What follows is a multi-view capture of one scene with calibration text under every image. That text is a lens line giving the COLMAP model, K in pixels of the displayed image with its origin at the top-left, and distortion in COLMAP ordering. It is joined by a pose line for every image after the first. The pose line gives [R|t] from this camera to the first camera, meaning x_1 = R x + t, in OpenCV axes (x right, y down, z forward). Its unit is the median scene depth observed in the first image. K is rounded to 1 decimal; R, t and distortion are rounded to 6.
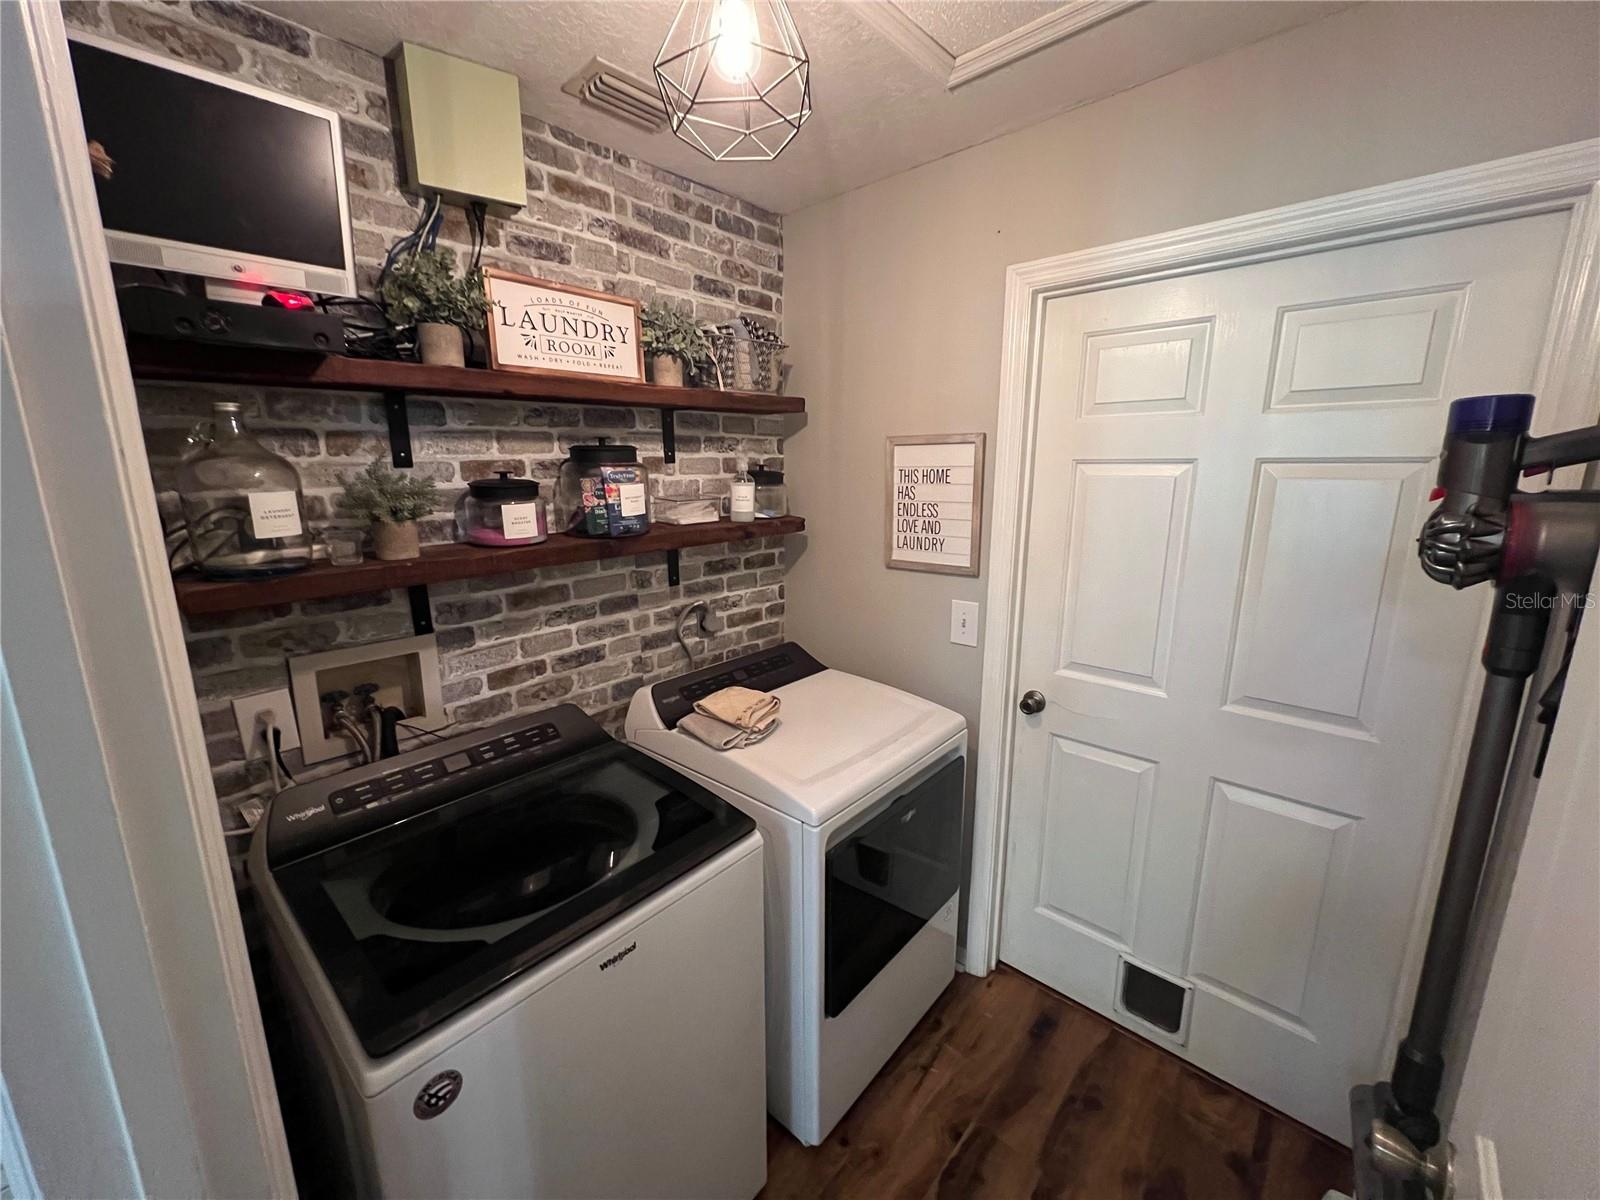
lens RADIAL K [[631.9, 0, 796.7], [0, 631.9, 597.4], [0, 0, 1]] dist [-0.000818, 0.000516]
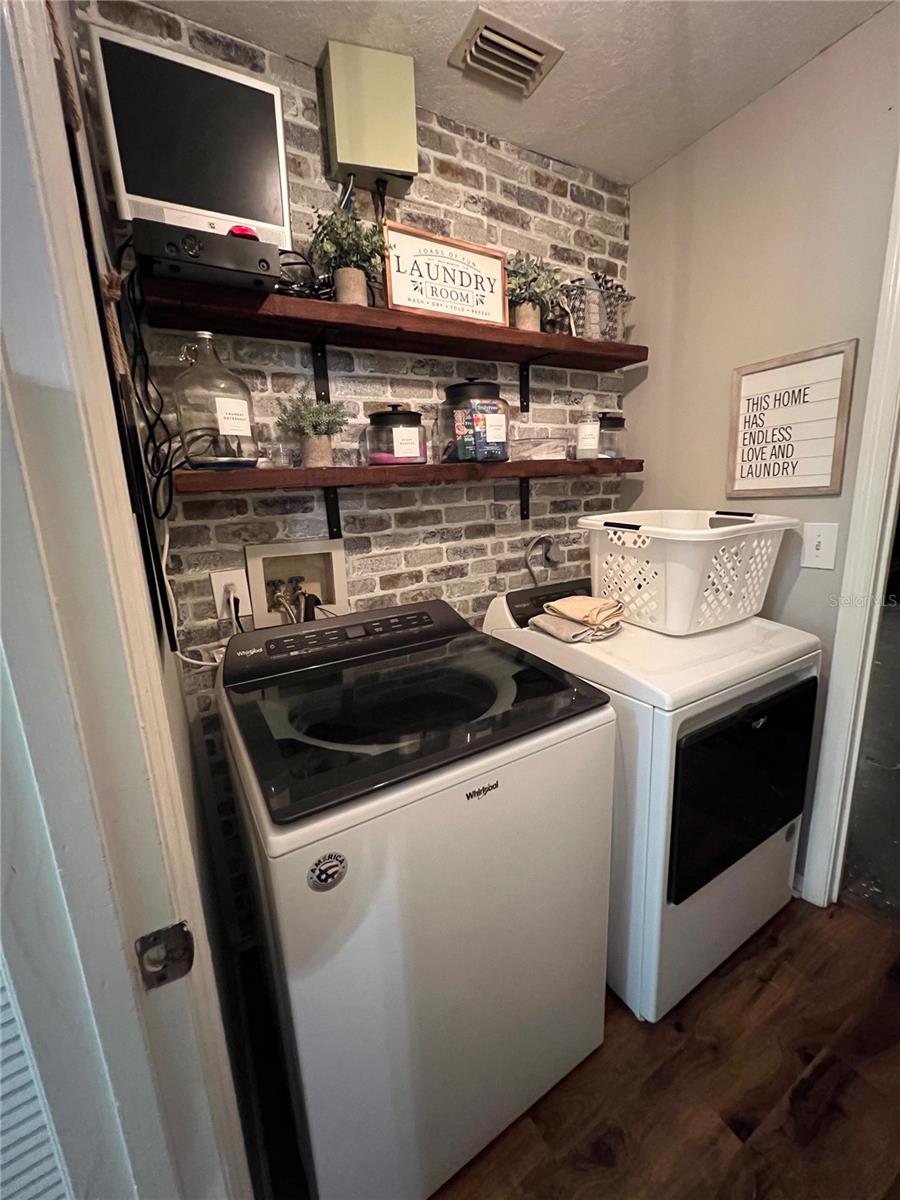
lens RADIAL K [[473.9, 0, 452.4], [0, 473.9, 596.5], [0, 0, 1]] dist [-0.000818, 0.000516]
pose [[0.951984, 0.027825, -0.304882, -0.064666], [-0.024769, 0.999597, 0.013887, 0.155162], [0.305146, -0.005669, 0.952289, 0.150768]]
